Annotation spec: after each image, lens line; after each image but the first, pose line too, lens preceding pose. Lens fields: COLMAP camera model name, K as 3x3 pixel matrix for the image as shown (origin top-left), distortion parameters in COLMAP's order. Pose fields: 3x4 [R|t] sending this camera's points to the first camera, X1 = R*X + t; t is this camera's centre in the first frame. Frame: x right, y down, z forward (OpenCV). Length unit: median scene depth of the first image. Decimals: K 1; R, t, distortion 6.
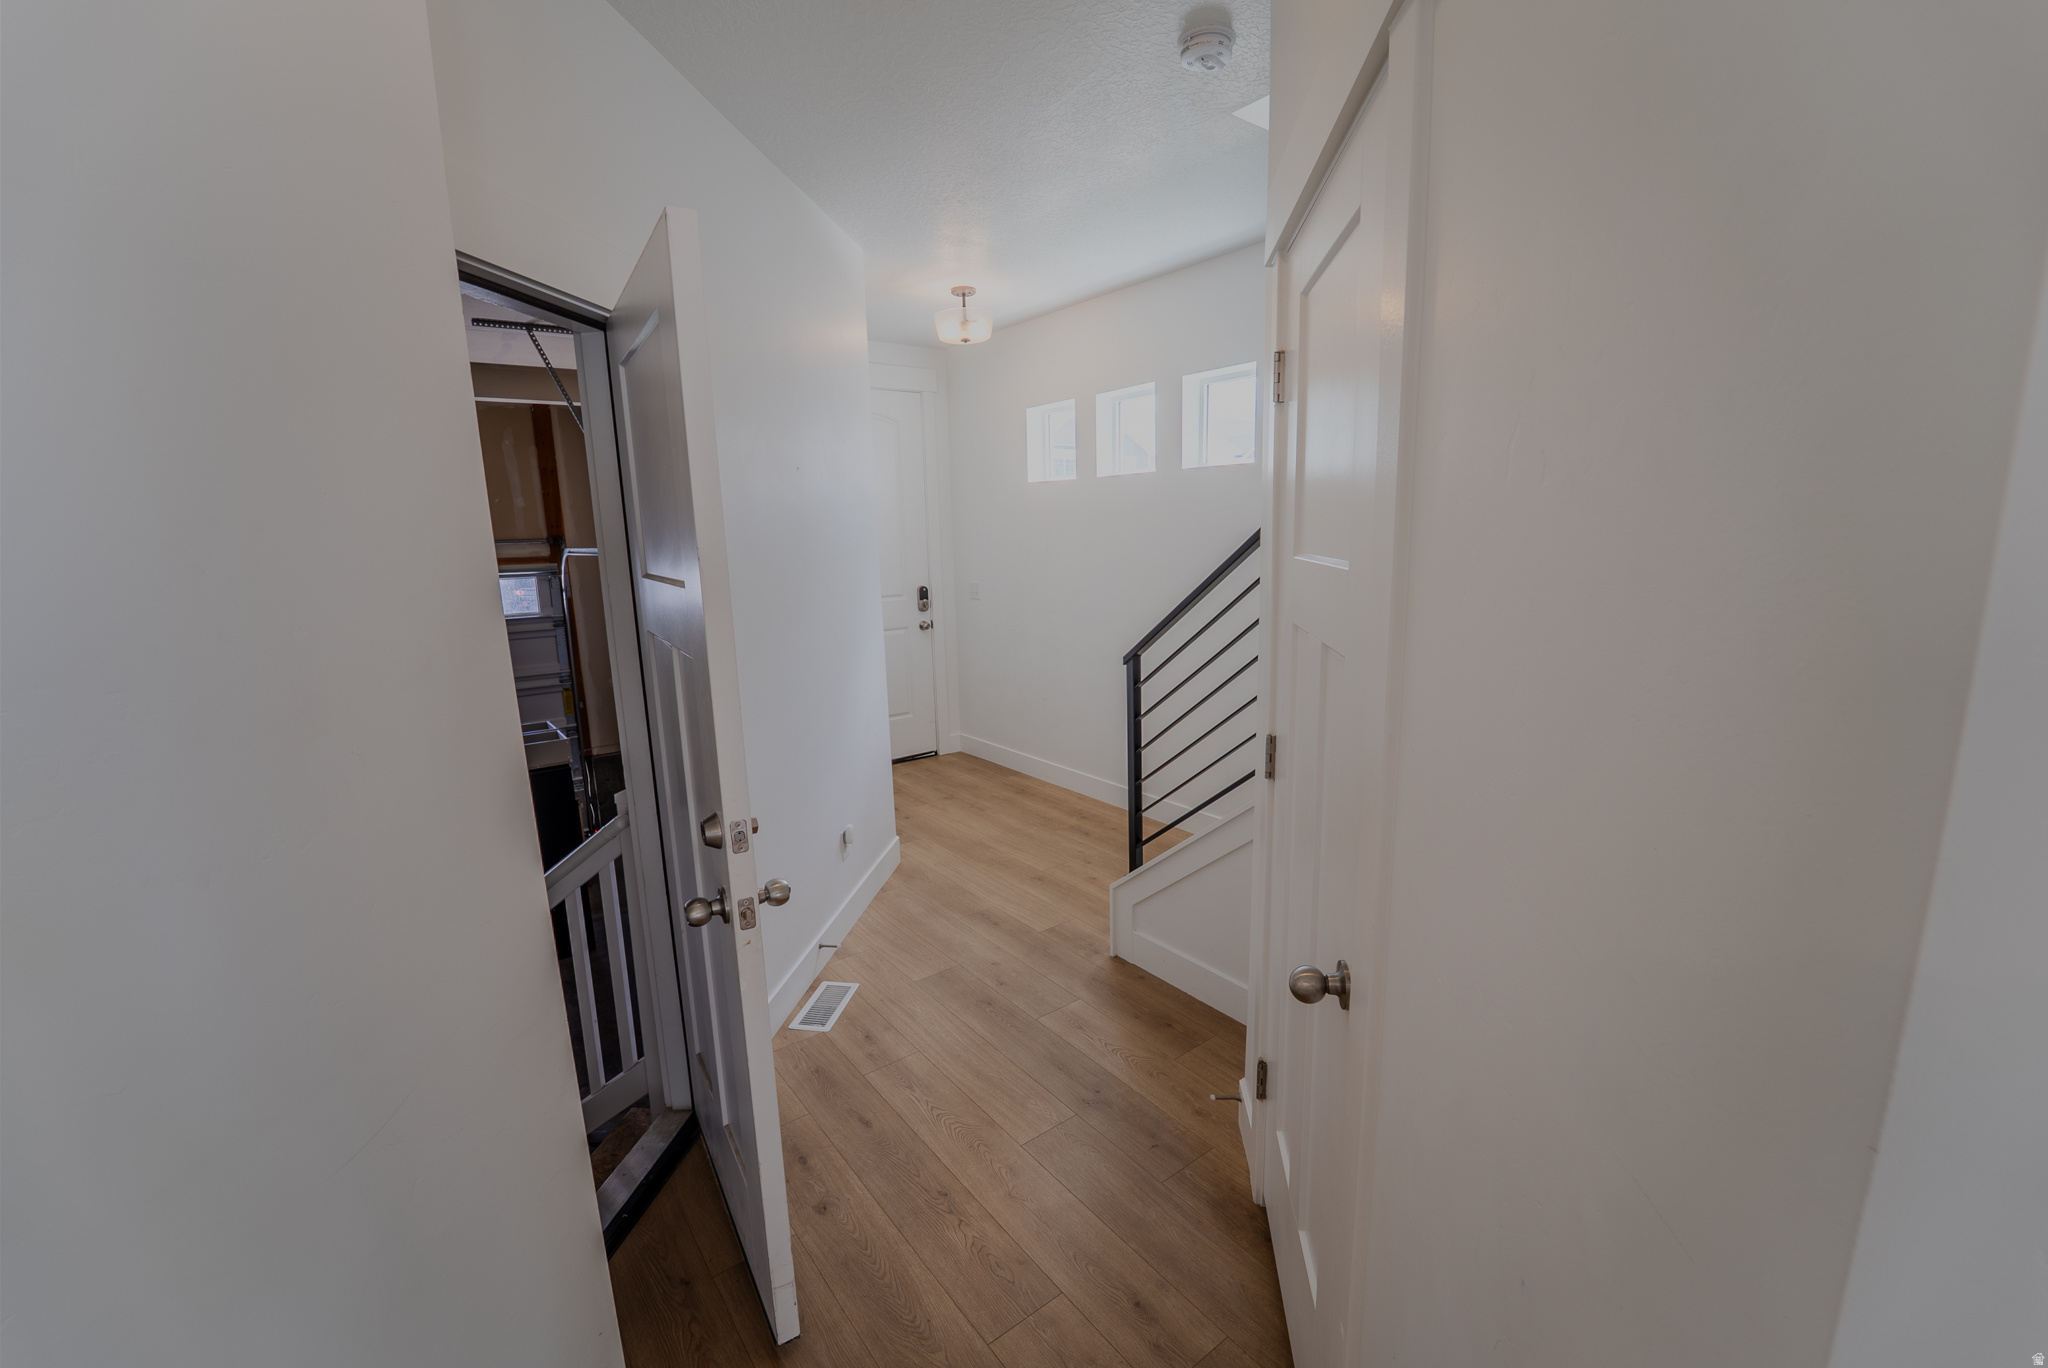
lens RADIAL K [[839.0, 0, 1029.5], [0, 839.0, 682.9], [0, 0, 1]] dist [-0.019725, -0.000112]
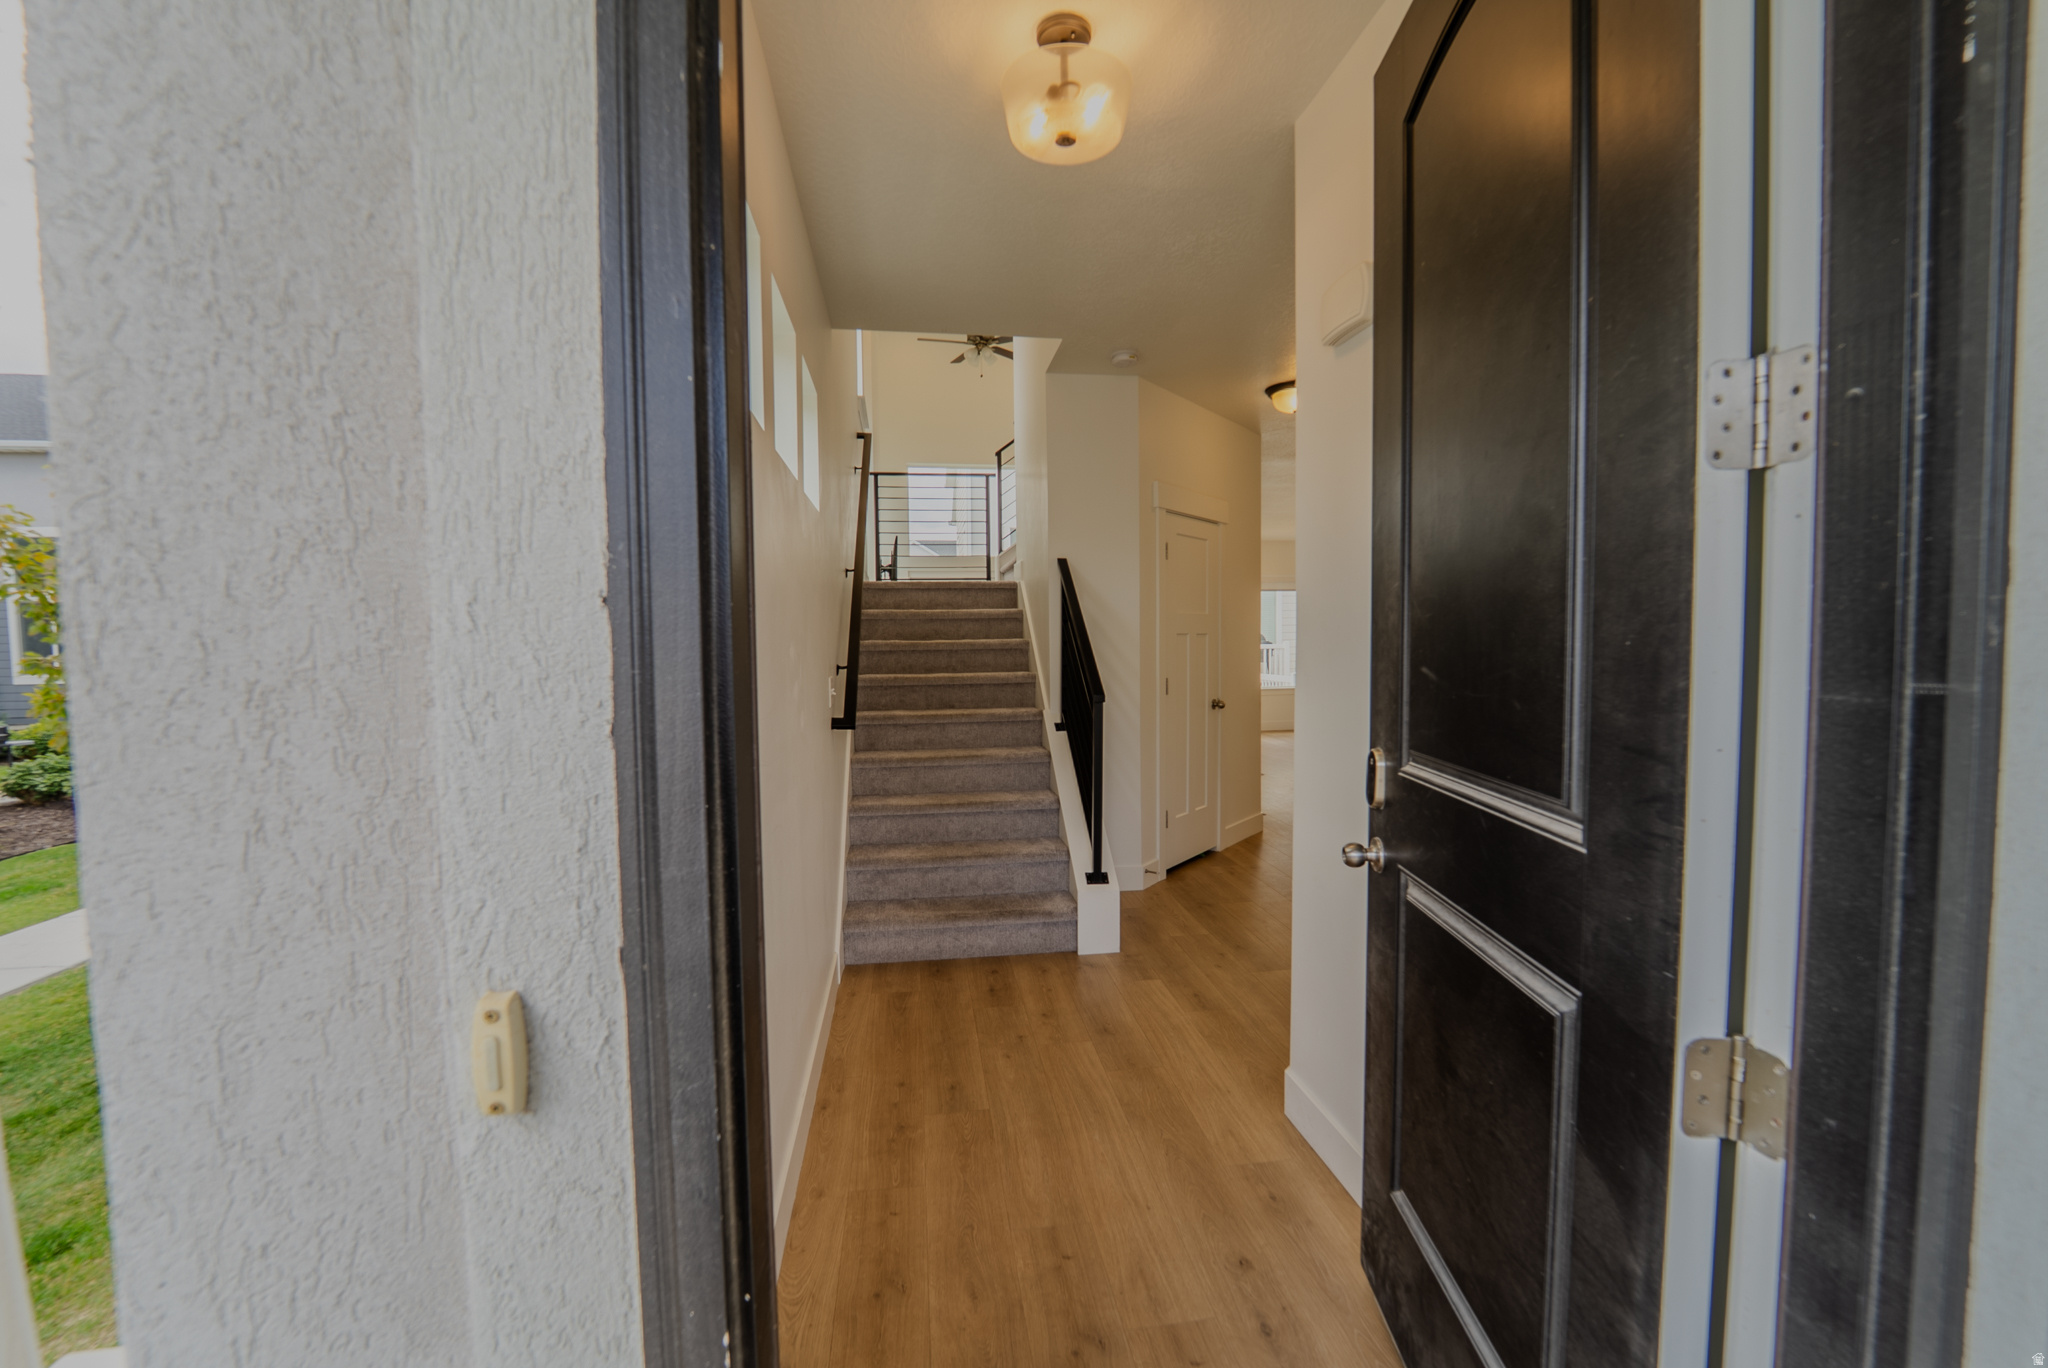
lens RADIAL K [[839.0, 0, 1029.5], [0, 839.0, 682.9], [0, 0, 1]] dist [-0.019725, -0.000112]
pose [[-0.868408, 0.008319, 0.495780, -0.369543], [0.120591, 0.973383, 0.194895, -0.280592], [-0.480962, 0.229035, -0.846297, 1.938169]]
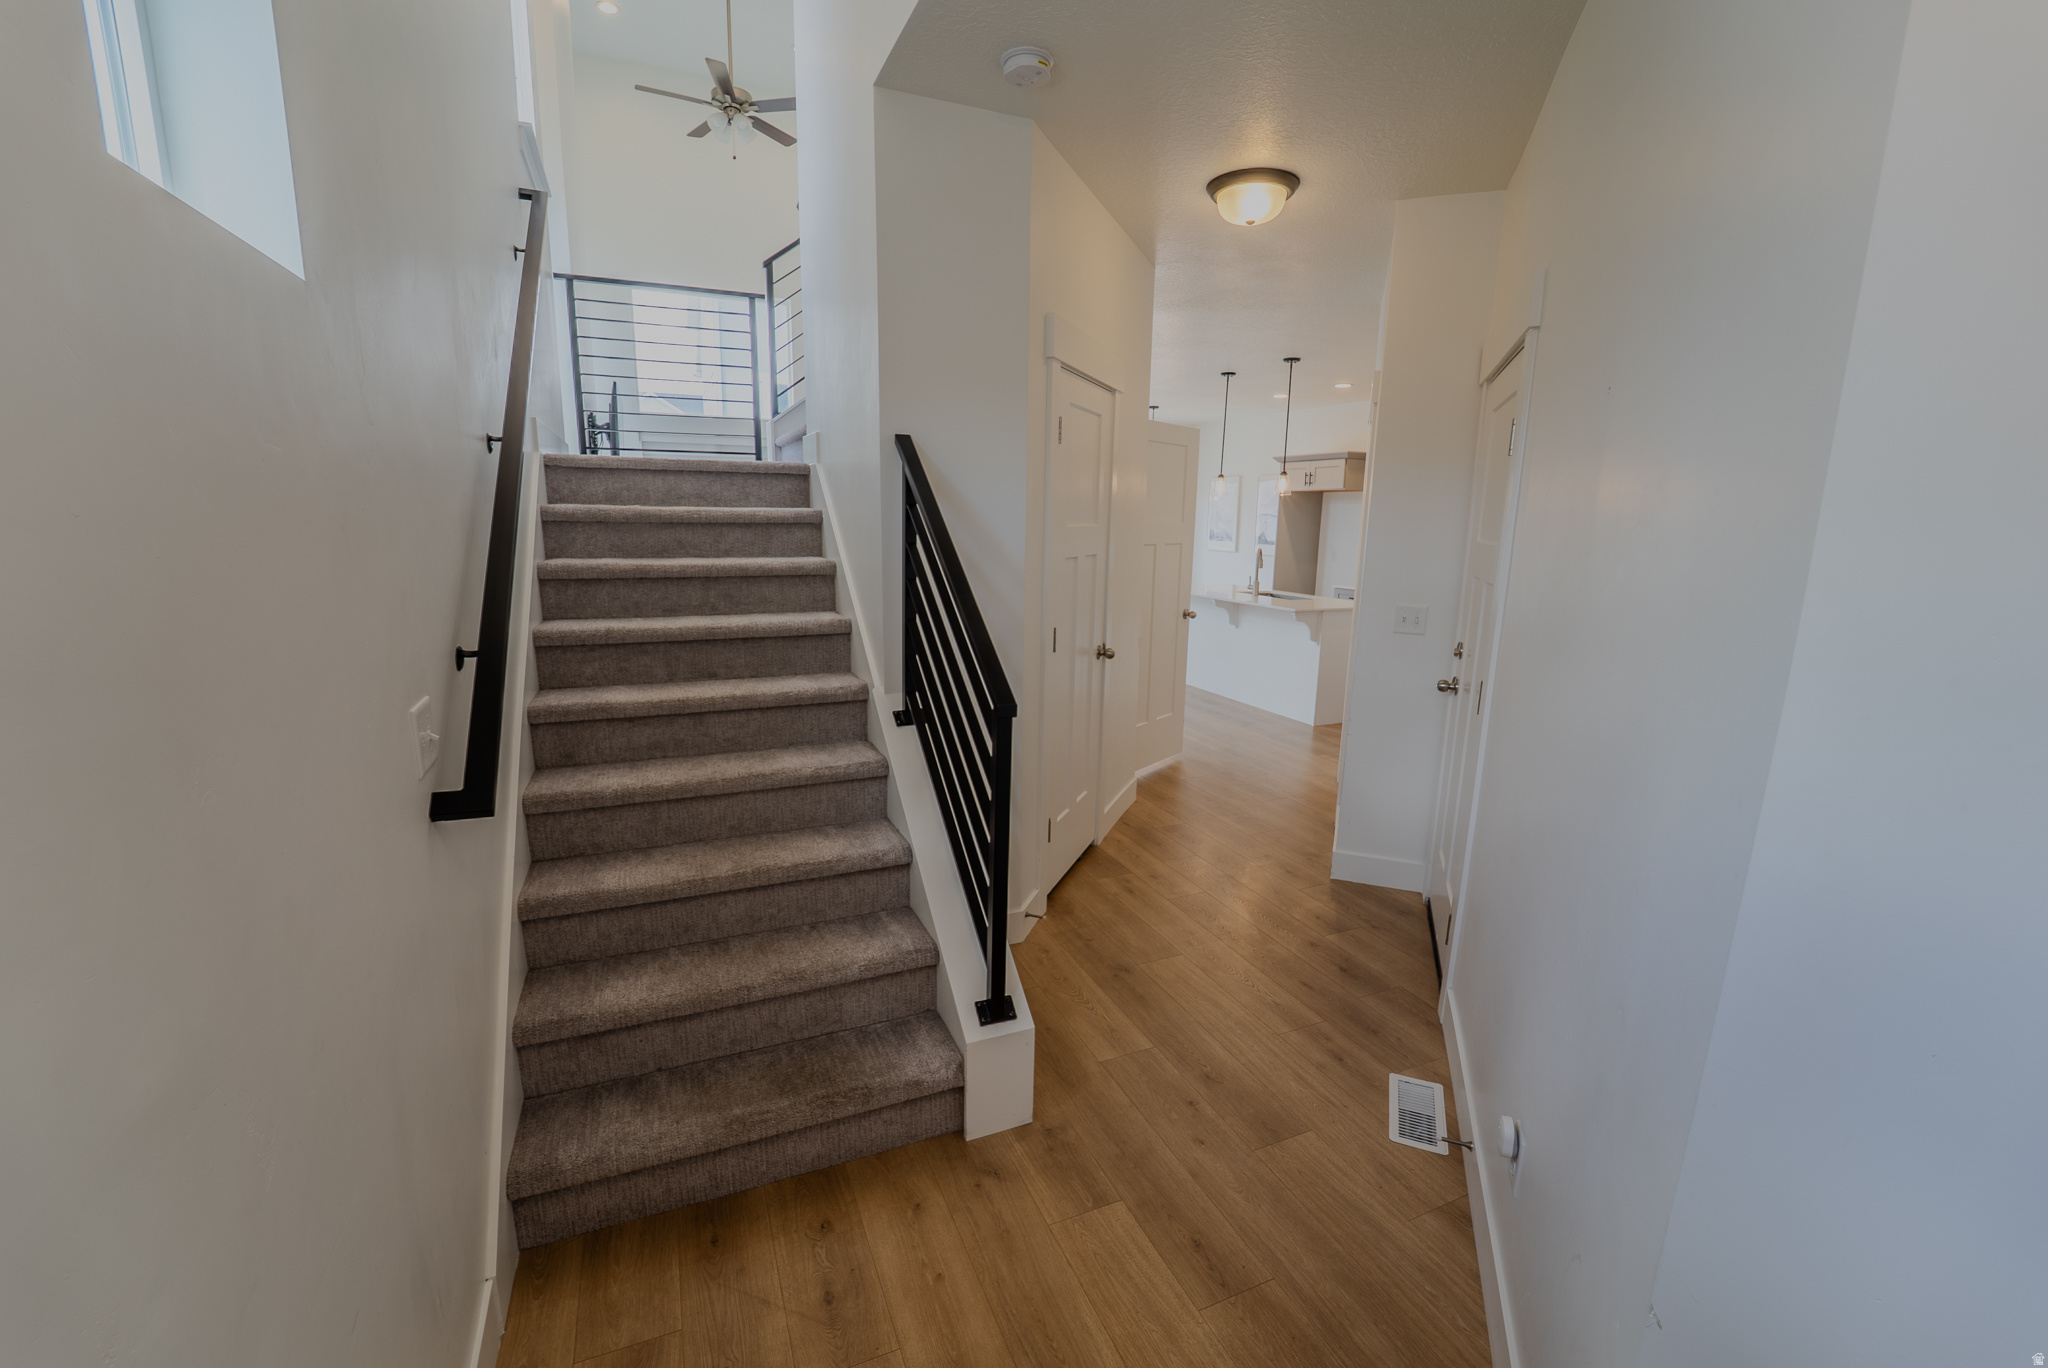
lens RADIAL K [[839.0, 0, 1029.5], [0, 839.0, 682.9], [0, 0, 1]] dist [-0.019725, -0.000112]
pose [[-0.970540, -0.039653, 0.237655, -0.052236], [0.050366, 0.931184, 0.361054, -0.267022], [-0.235617, 0.362387, -0.901754, 1.482042]]
